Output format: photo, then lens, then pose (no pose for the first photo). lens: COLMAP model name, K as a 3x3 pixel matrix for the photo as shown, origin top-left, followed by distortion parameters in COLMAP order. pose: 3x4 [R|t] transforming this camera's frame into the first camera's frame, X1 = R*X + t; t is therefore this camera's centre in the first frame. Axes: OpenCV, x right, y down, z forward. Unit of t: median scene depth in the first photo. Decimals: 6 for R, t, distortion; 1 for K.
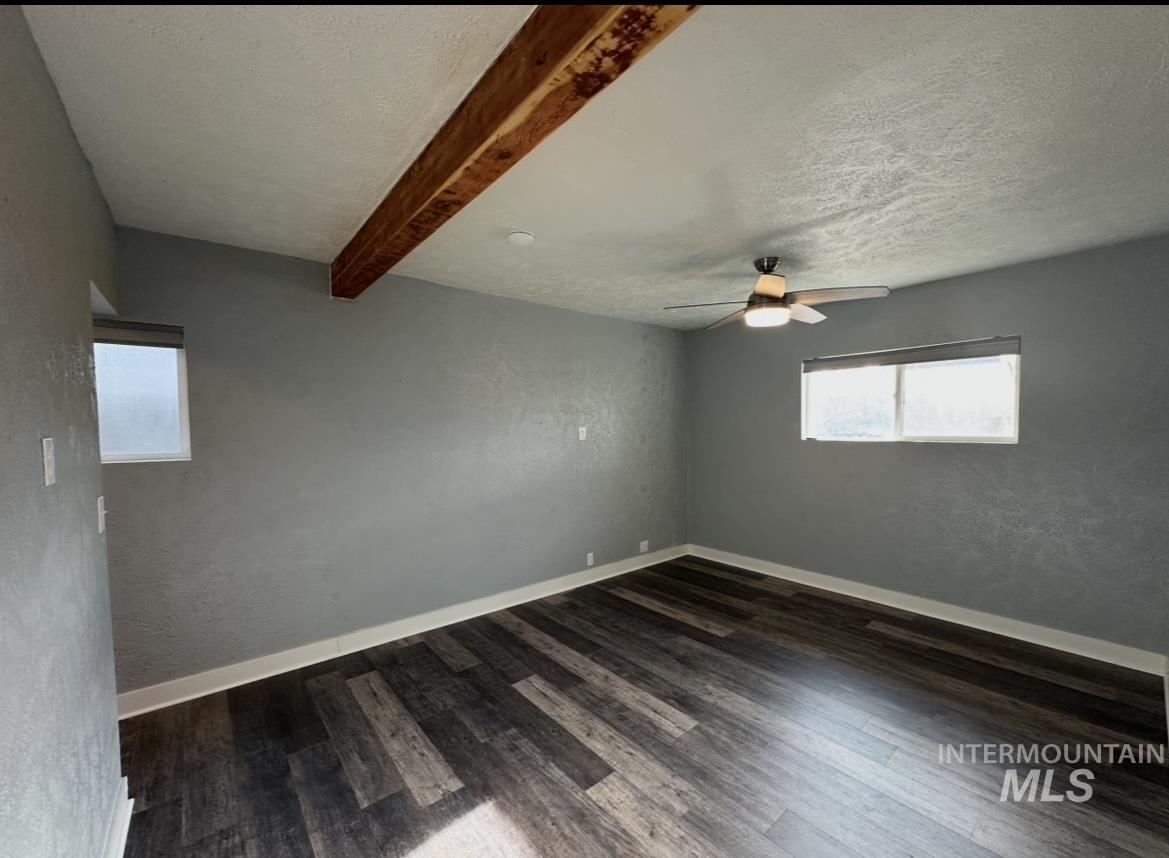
lens RADIAL K [[464.5, 0, 585.0], [0, 464.5, 434.3], [0, 0, 1]] dist [-0.002410, 0.000644]
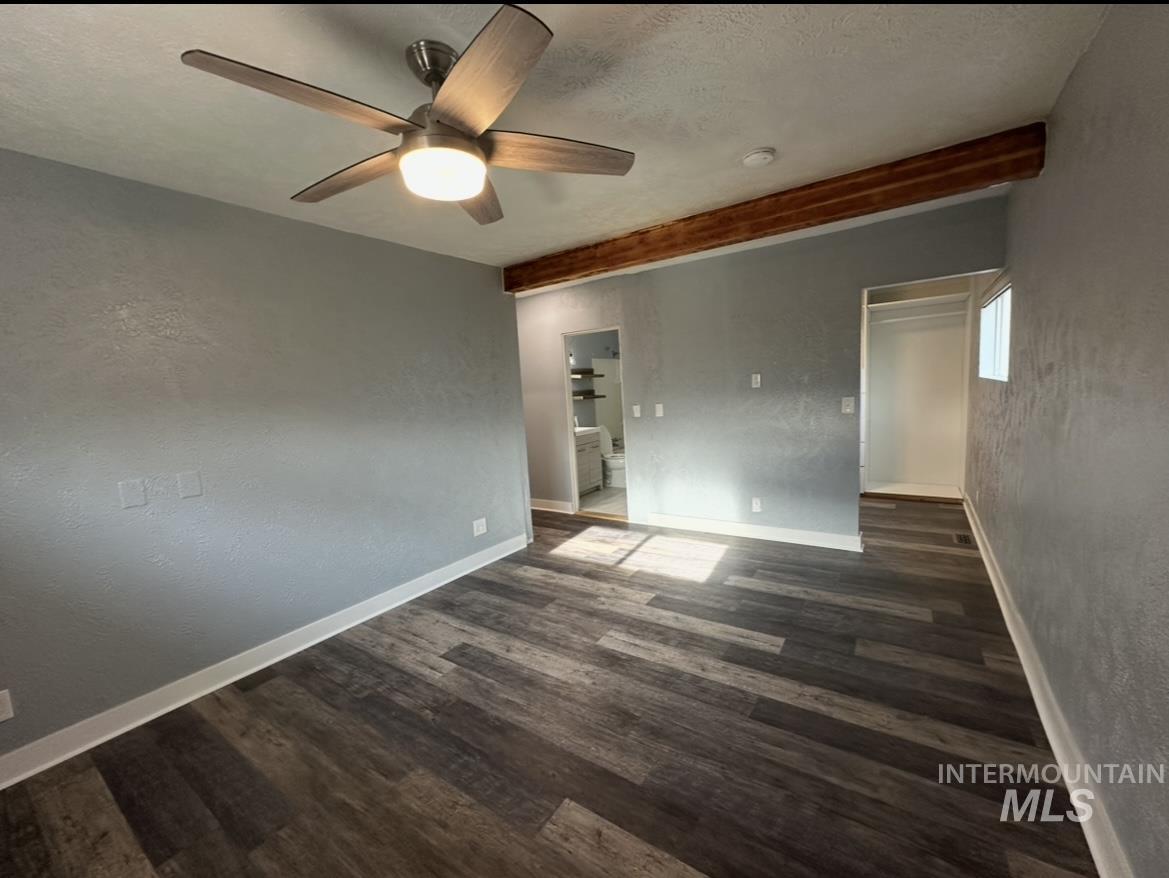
lens RADIAL K [[465.3, 0, 585.2], [0, 465.3, 441.2], [0, 0, 1]] dist [-0.005261, 0.001350]
pose [[-0.959687, 0.102409, -0.261749, 0.475004], [0.067479, 0.987972, 0.139136, -0.028839], [0.272850, 0.115864, -0.955054, 1.856098]]
